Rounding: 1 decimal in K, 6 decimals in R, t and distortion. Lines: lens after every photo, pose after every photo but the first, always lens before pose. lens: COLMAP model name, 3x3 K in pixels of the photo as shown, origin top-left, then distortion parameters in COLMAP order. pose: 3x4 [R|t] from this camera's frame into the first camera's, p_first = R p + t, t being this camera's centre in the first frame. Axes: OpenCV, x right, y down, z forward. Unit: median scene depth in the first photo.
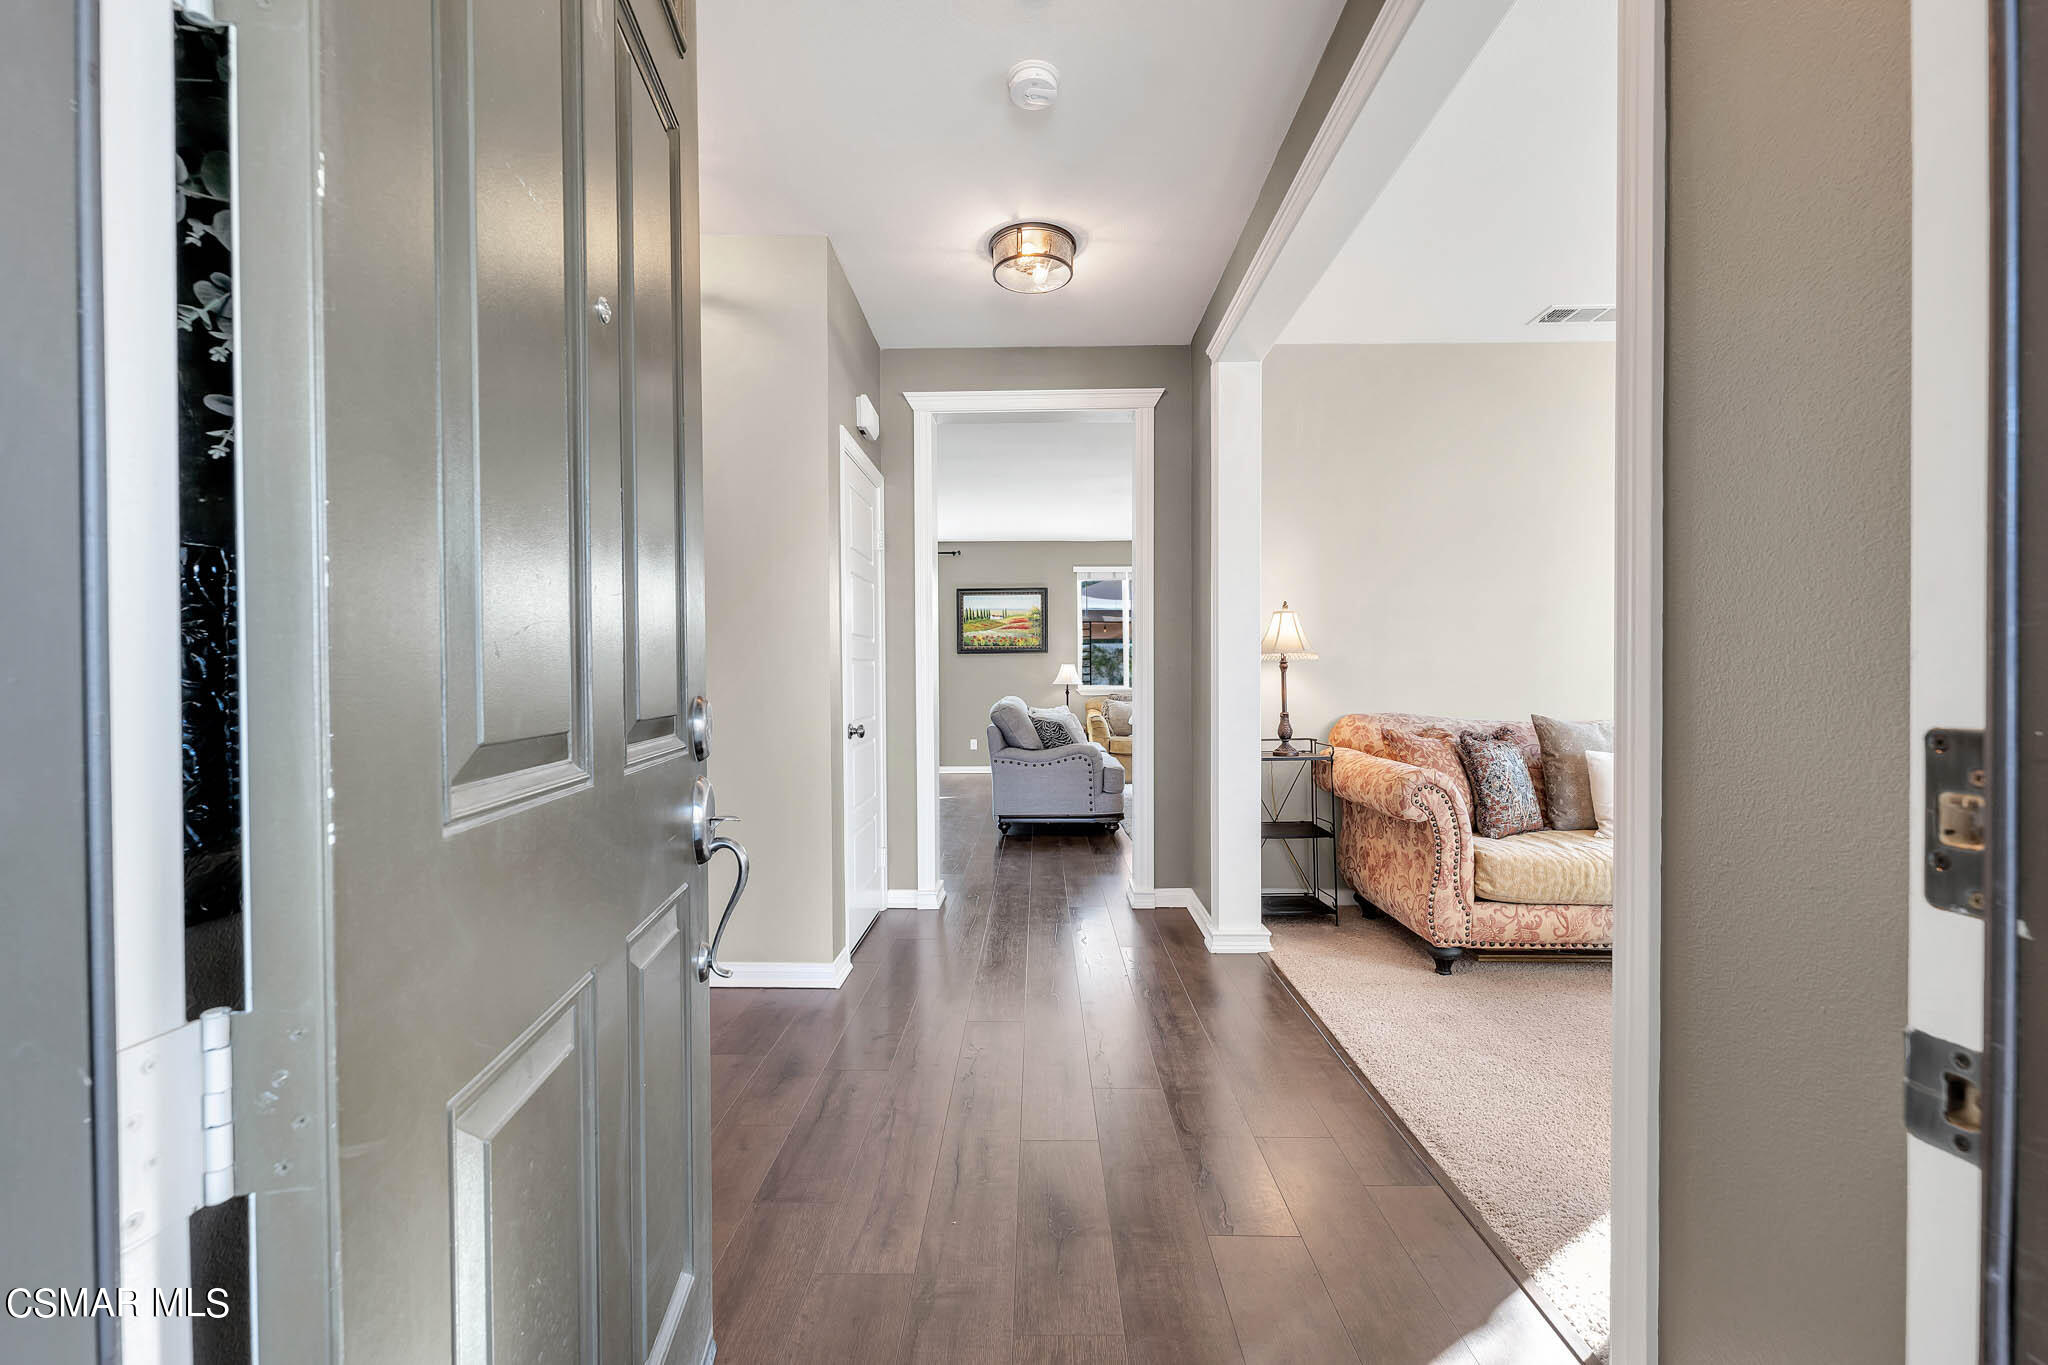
lens RADIAL K [[831.1, 0, 1020.8], [0, 831.1, 685.3], [0, 0, 1]] dist [0.000667, -0.000409]
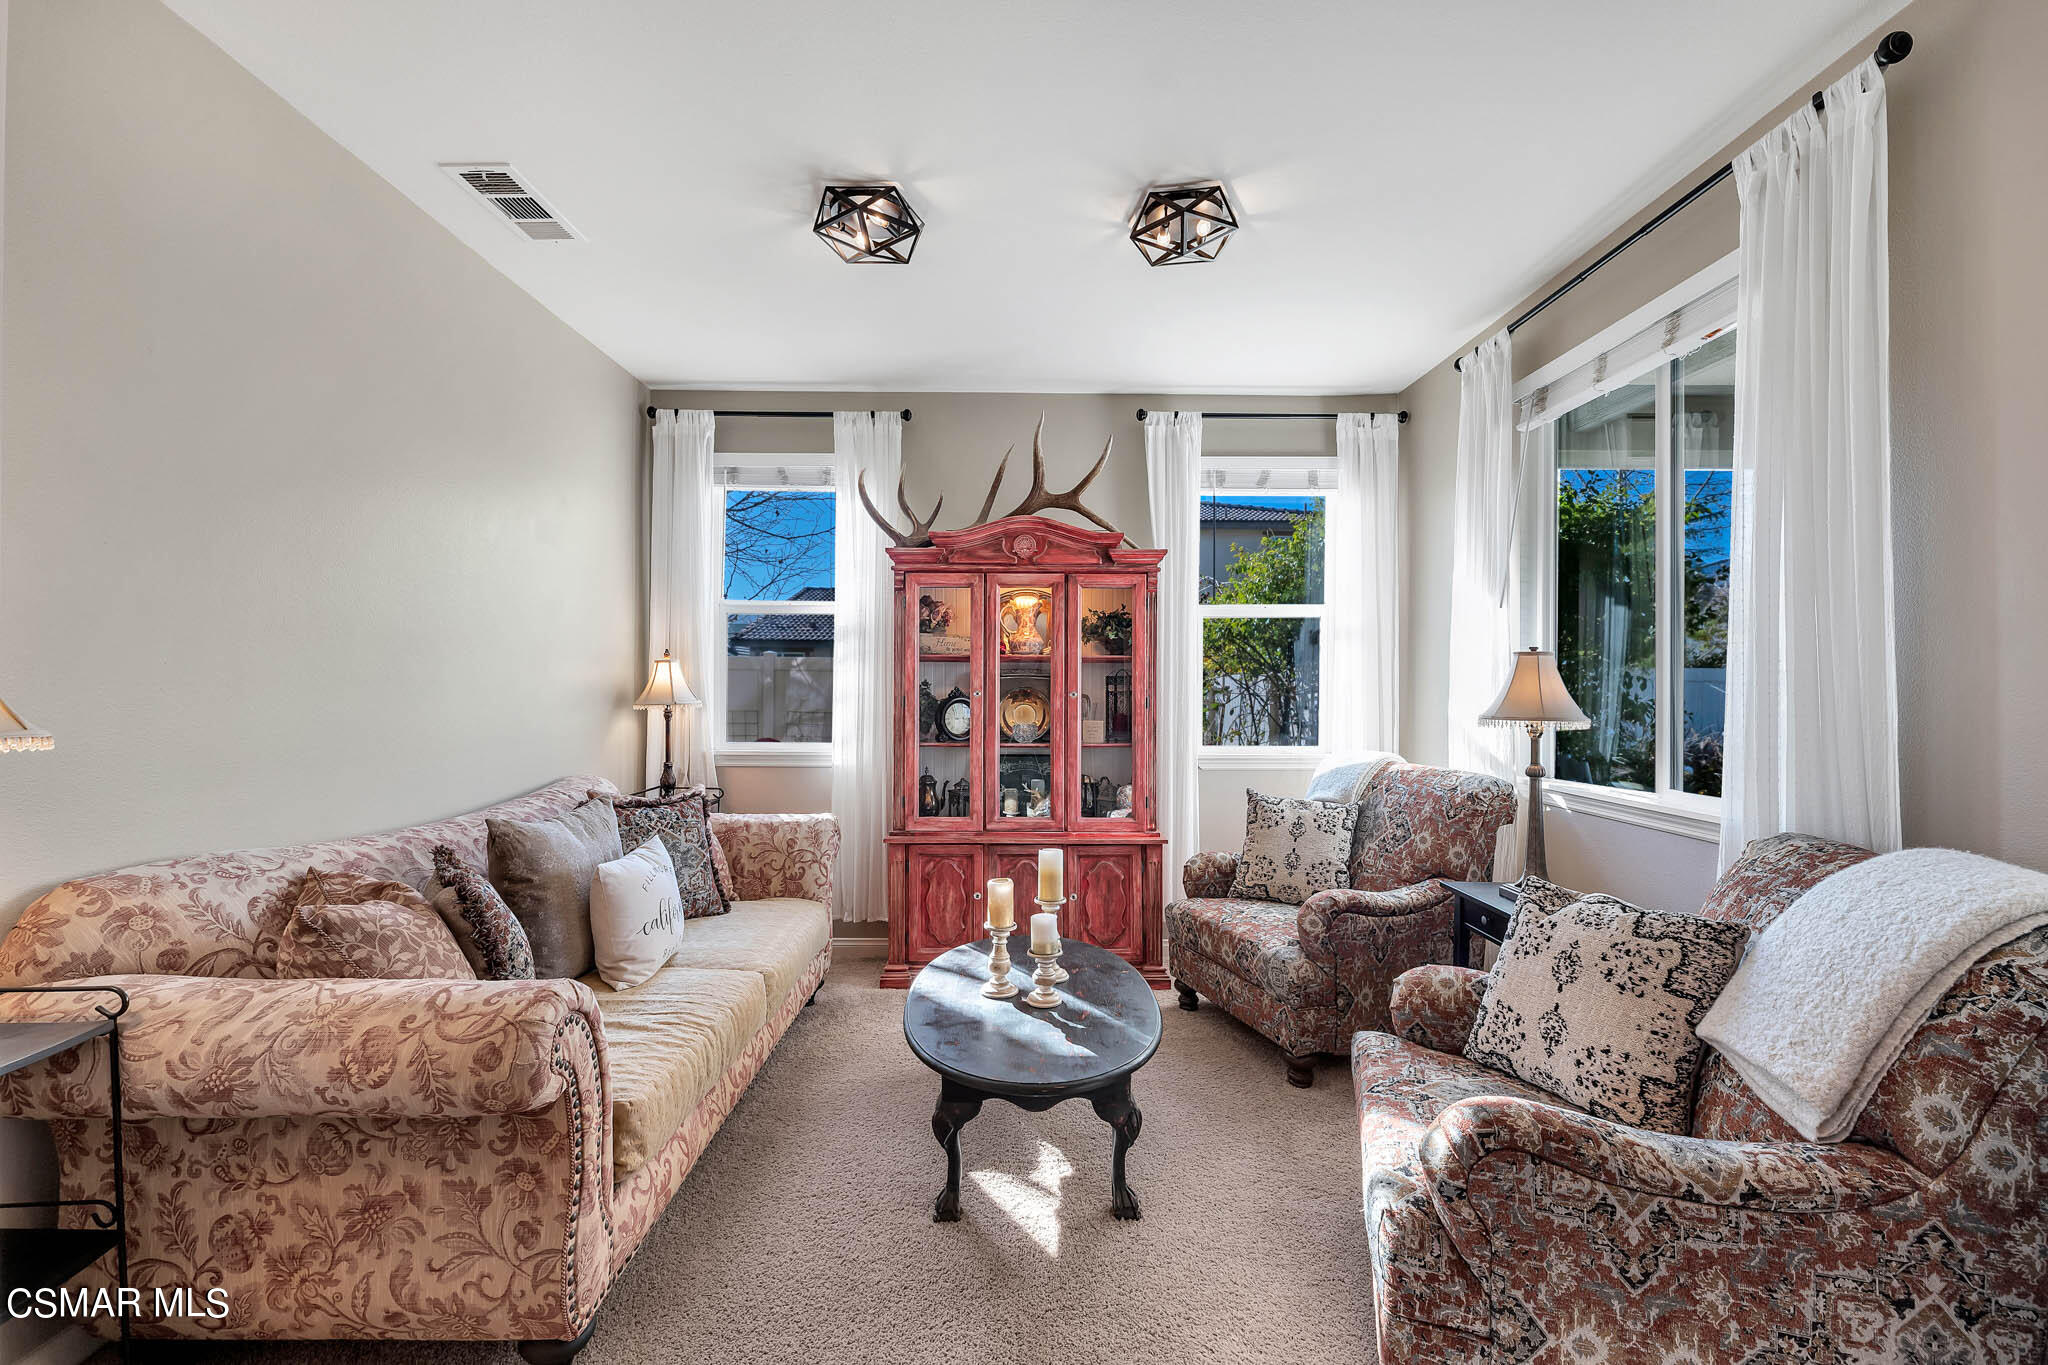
lens RADIAL K [[831.1, 0, 1020.8], [0, 831.1, 685.3], [0, 0, 1]] dist [0.000667, -0.000409]
pose [[-0.022132, 0.005168, 0.999742, 0.001862], [0.006274, 0.999968, -0.005030, -0.058015], [-0.999735, 0.006161, -0.022164, 0.640275]]
